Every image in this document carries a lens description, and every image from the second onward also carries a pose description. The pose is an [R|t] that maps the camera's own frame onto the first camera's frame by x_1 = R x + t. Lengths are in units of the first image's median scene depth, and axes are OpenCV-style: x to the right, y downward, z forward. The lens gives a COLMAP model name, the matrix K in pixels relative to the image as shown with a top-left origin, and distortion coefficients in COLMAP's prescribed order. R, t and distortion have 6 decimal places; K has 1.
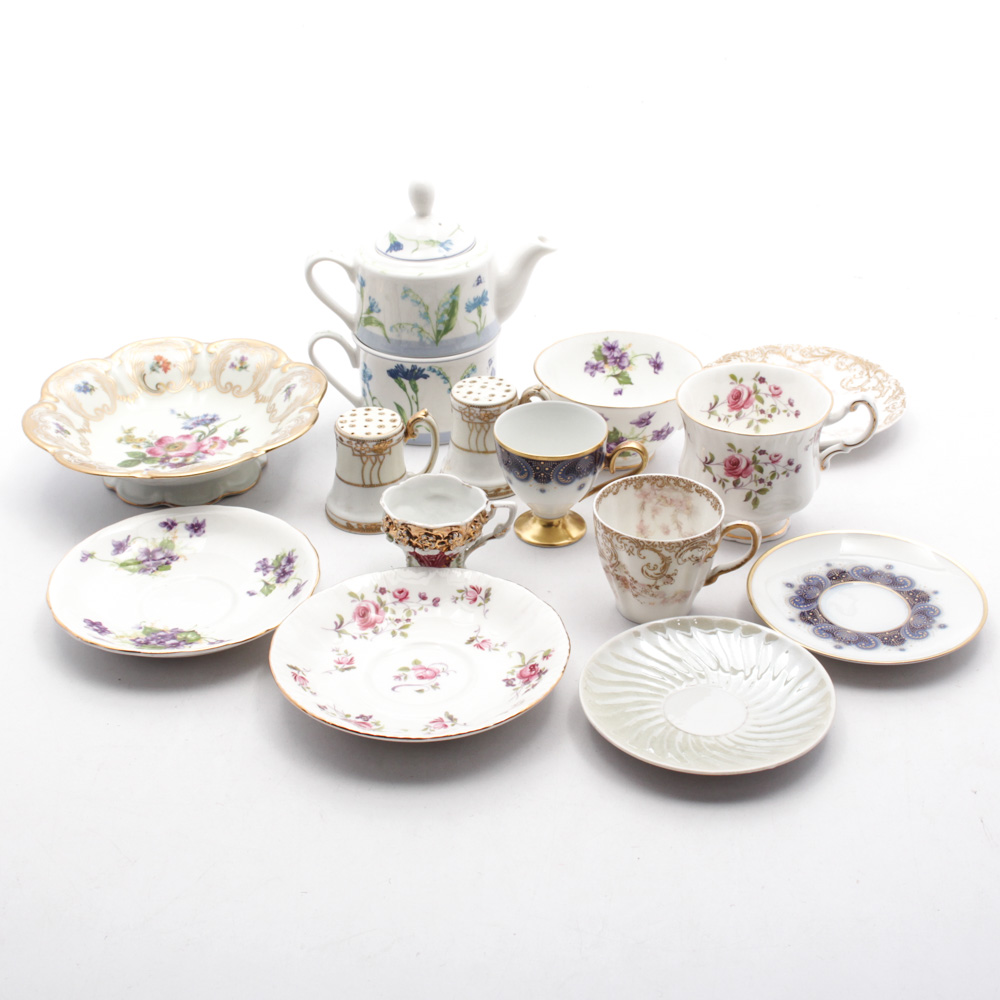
lens RADIAL K [[1751.8, 0, 496.7], [0, 1751.8, 453.9], [0, 0, 1]] dist [-0.119592, 0.000000]
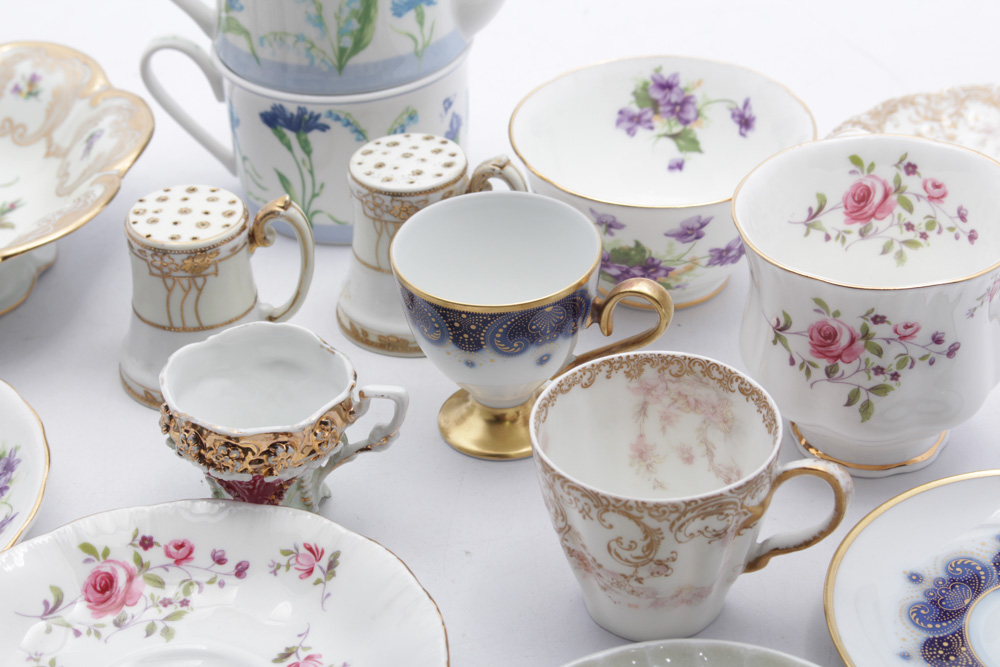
lens RADIAL K [[2243.6, 0, 496.7], [0, 2243.6, 328.2], [0, 0, 1]] dist [0.040446, 0.000000]
pose [[0.990961, 0.053300, -0.123107, 0.116746], [-0.042087, 0.994873, 0.091955, -0.052945], [0.127377, -0.085942, 0.988124, 0.310232]]
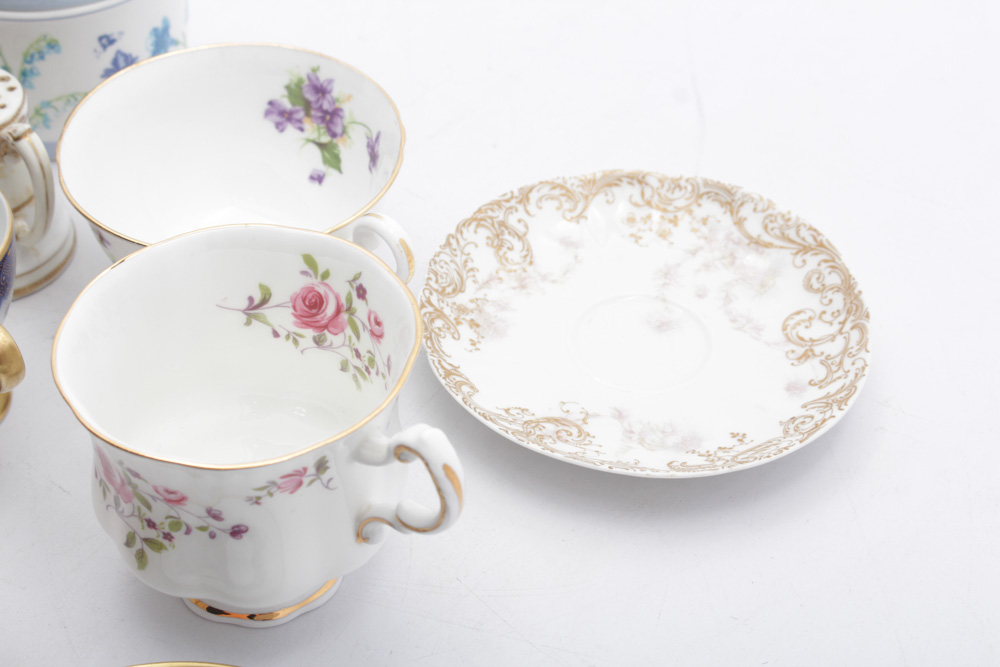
lens RADIAL K [[1866.3, 0, 498.8], [0, 1866.3, 331.4], [0, 0, 1]] dist [-0.035744, 0.000000]
pose [[0.845308, 0.381537, -0.374010, 0.372704], [-0.285641, 0.914312, 0.287130, -0.184210], [0.451512, -0.135880, 0.881858, 0.612296]]
